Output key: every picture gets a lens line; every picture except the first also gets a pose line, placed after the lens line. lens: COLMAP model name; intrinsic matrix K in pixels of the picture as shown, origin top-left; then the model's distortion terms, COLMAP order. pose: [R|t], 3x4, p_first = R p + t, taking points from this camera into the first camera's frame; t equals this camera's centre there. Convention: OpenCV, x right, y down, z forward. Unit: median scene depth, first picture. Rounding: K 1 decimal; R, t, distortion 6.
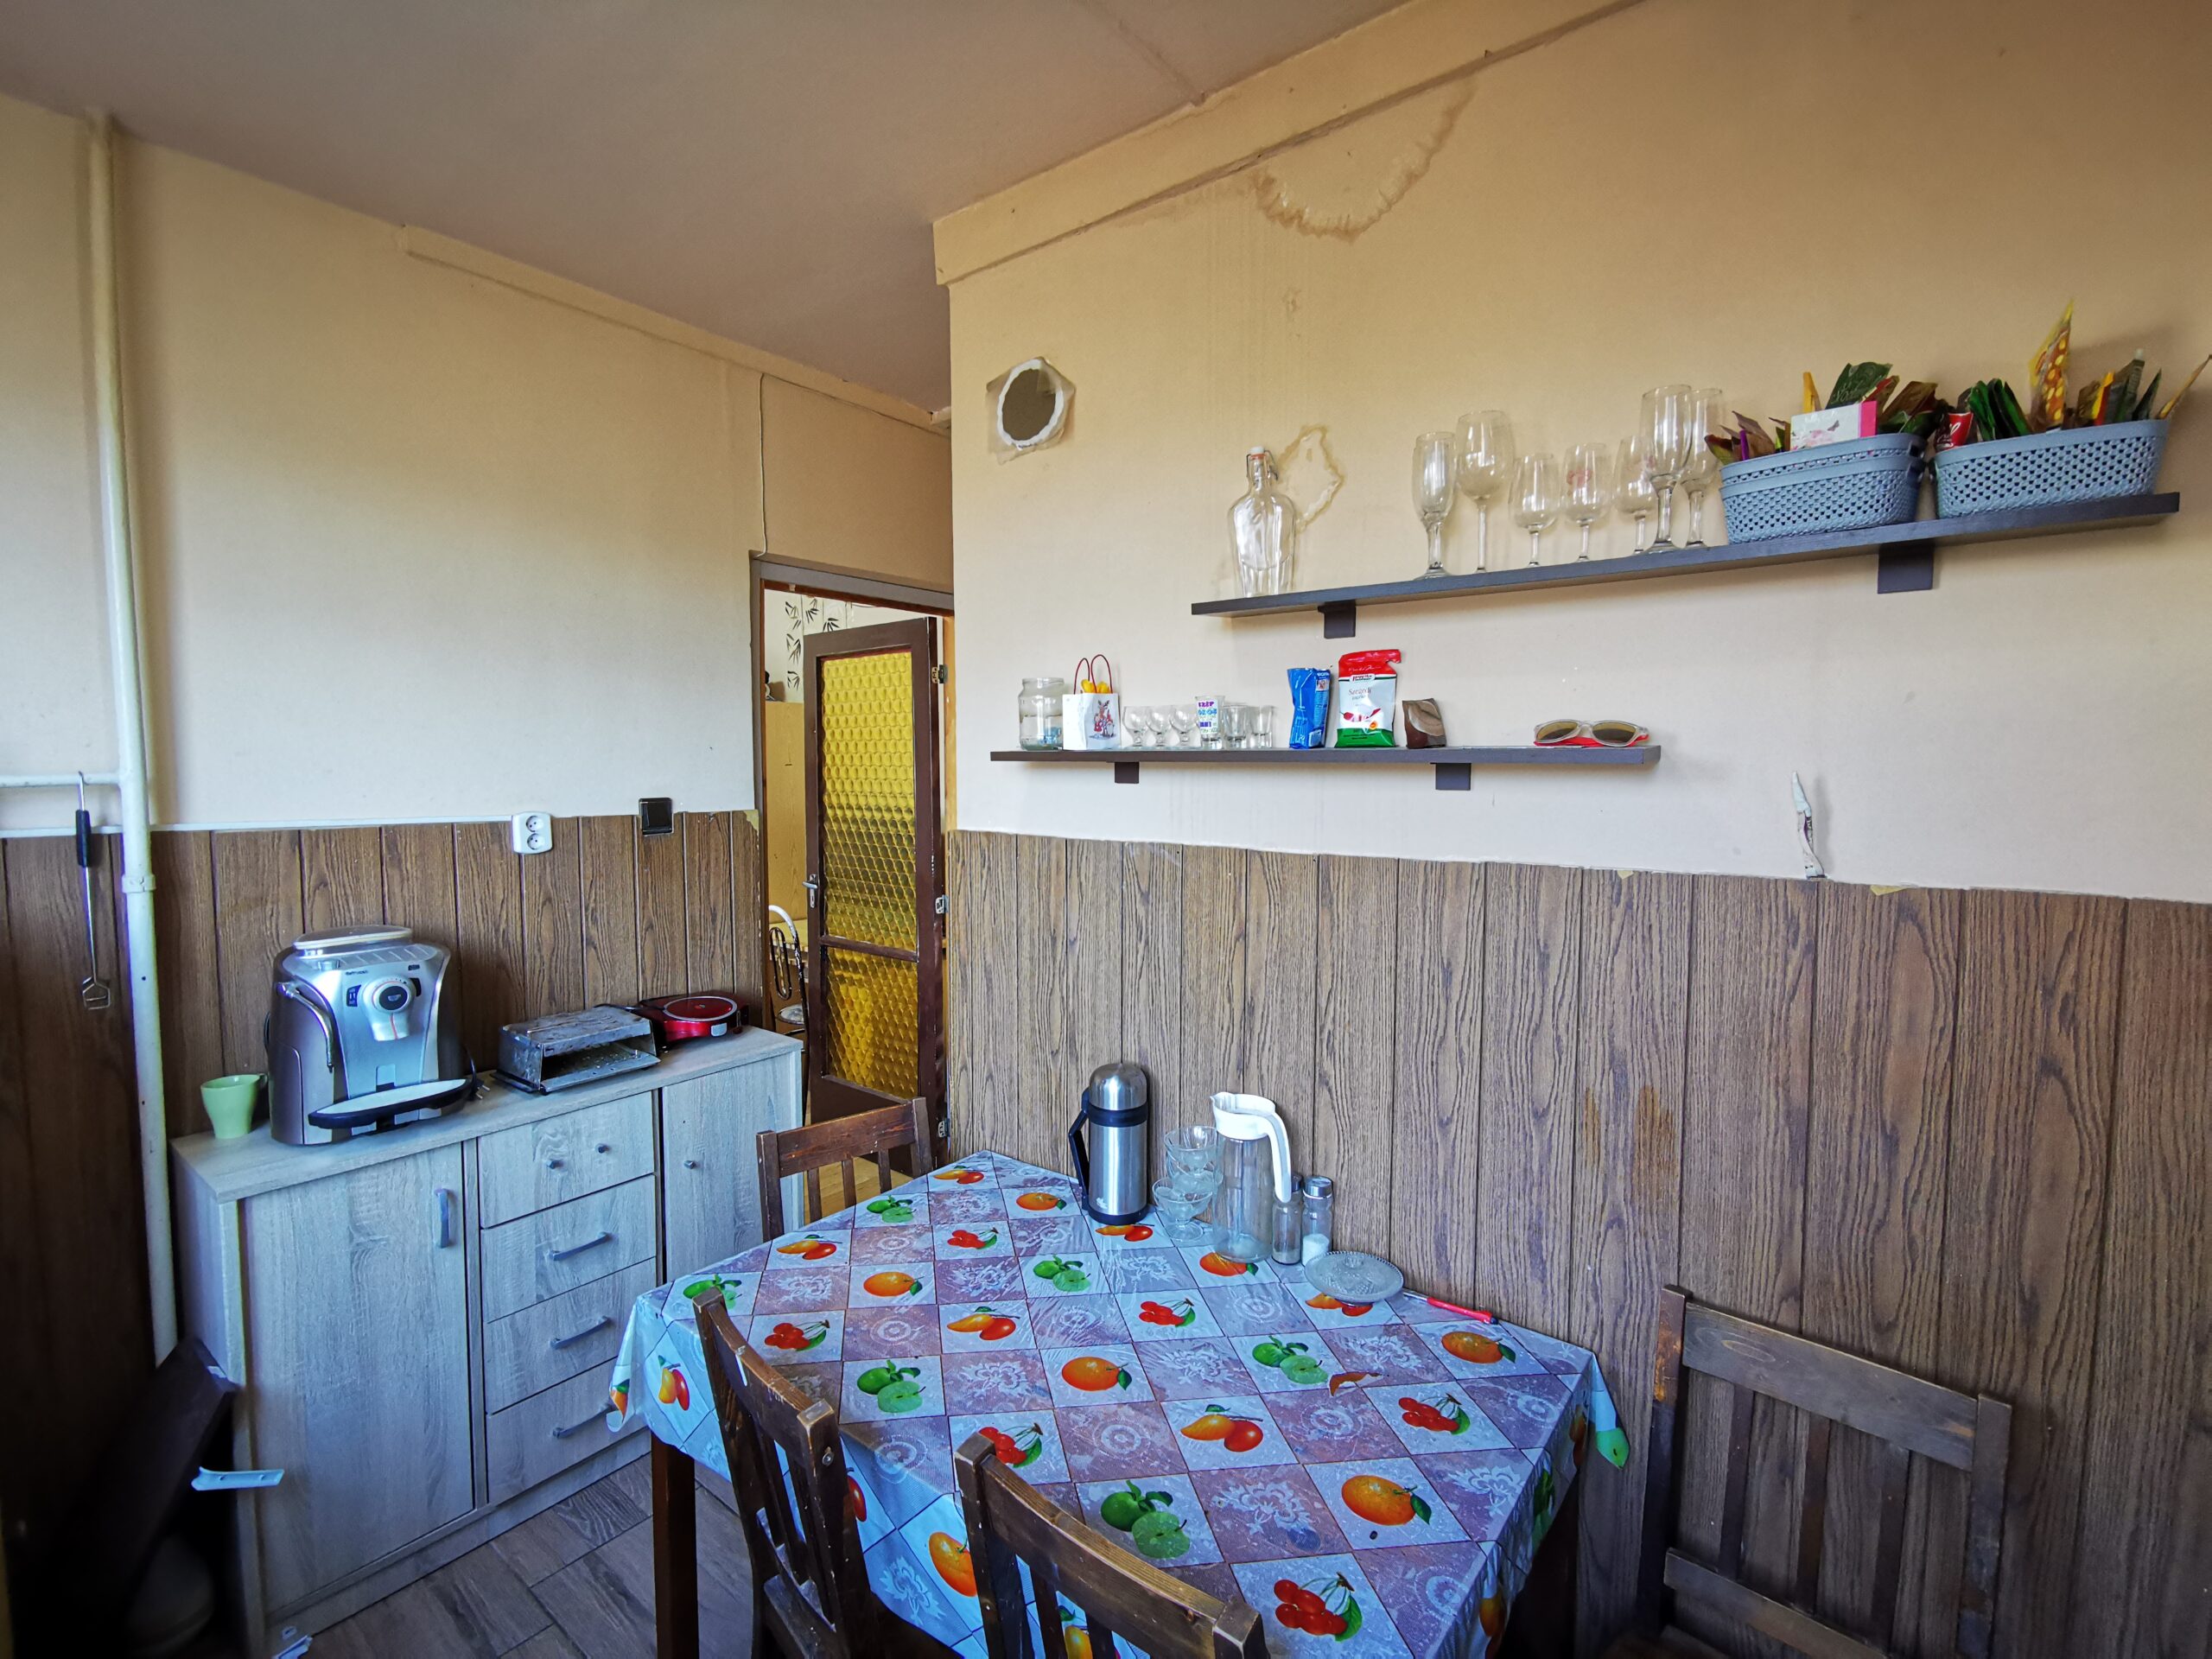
lens RADIAL K [[1020.7, 0, 1114.0], [0, 1020.7, 830.7], [0, 0, 1]] dist [0.005902, 0.000975]
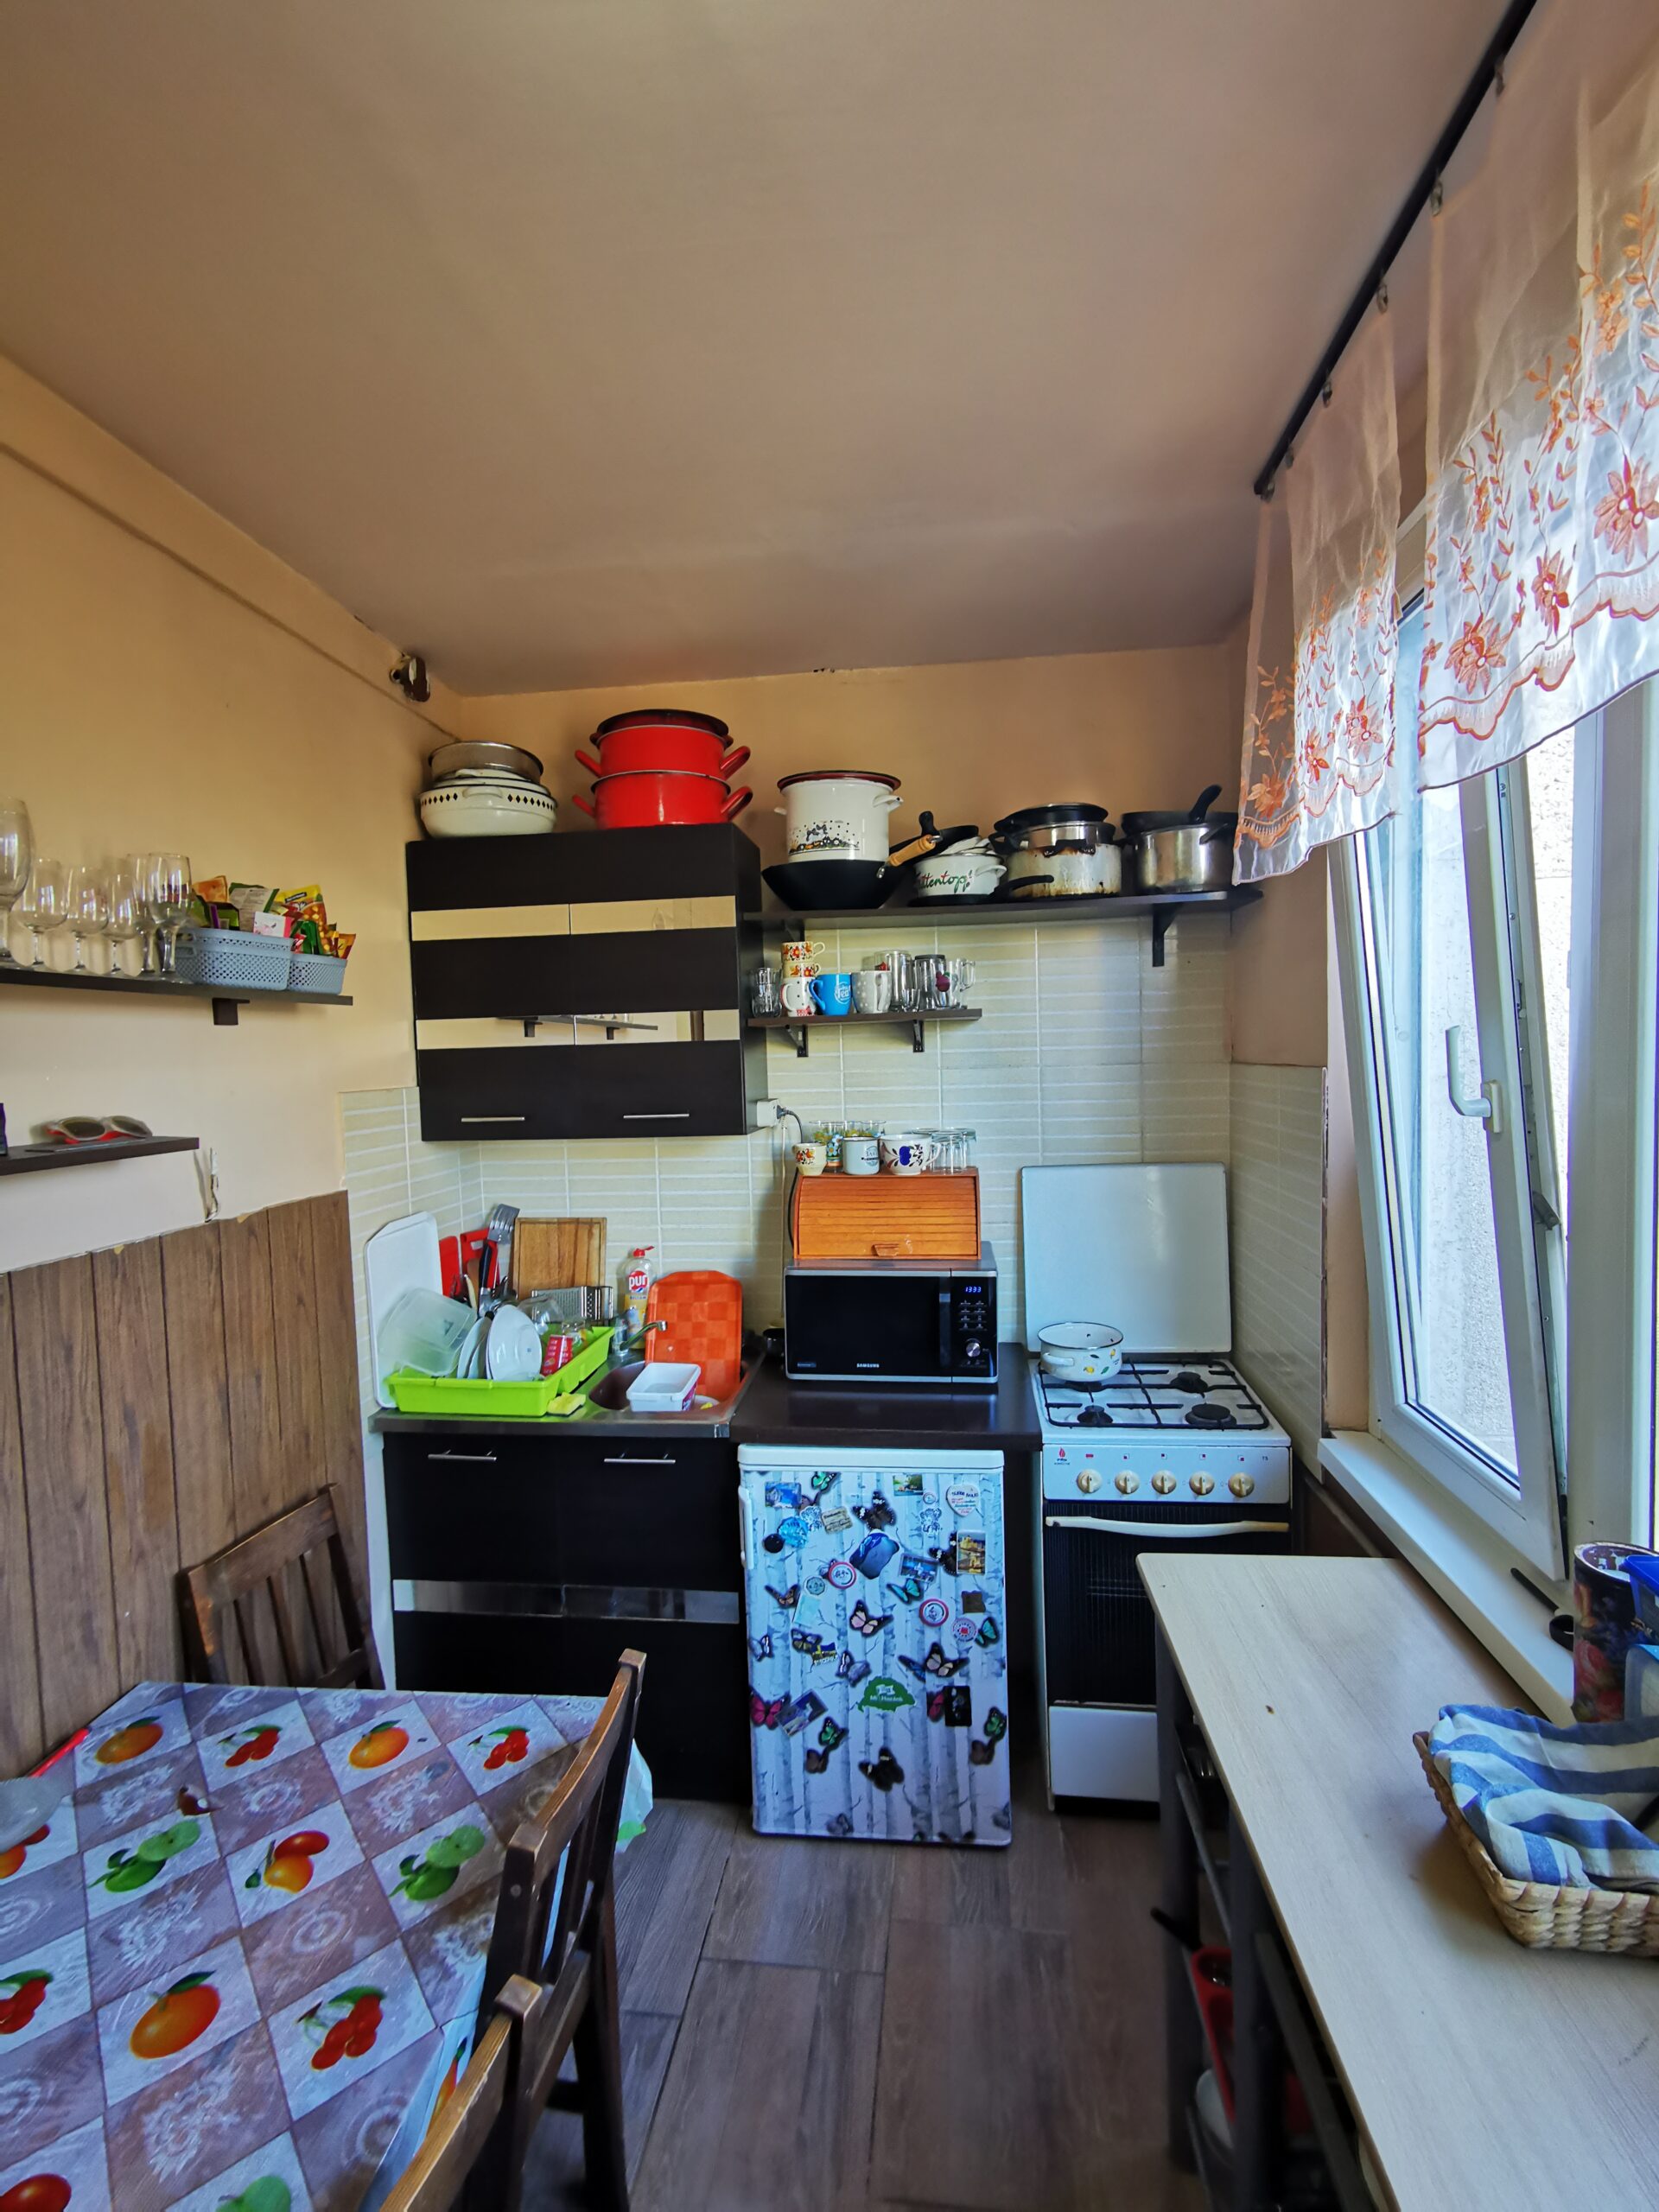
lens RADIAL K [[1020.7, 0, 822.8], [0, 1020.7, 1106.6], [0, 0, 1]] dist [0.005902, 0.000975]
pose [[-0.517932, -0.031856, 0.854829, -0.825221], [0.088291, 0.991979, 0.090461, -0.140875], [-0.850853, 0.122326, -0.510965, 0.847929]]
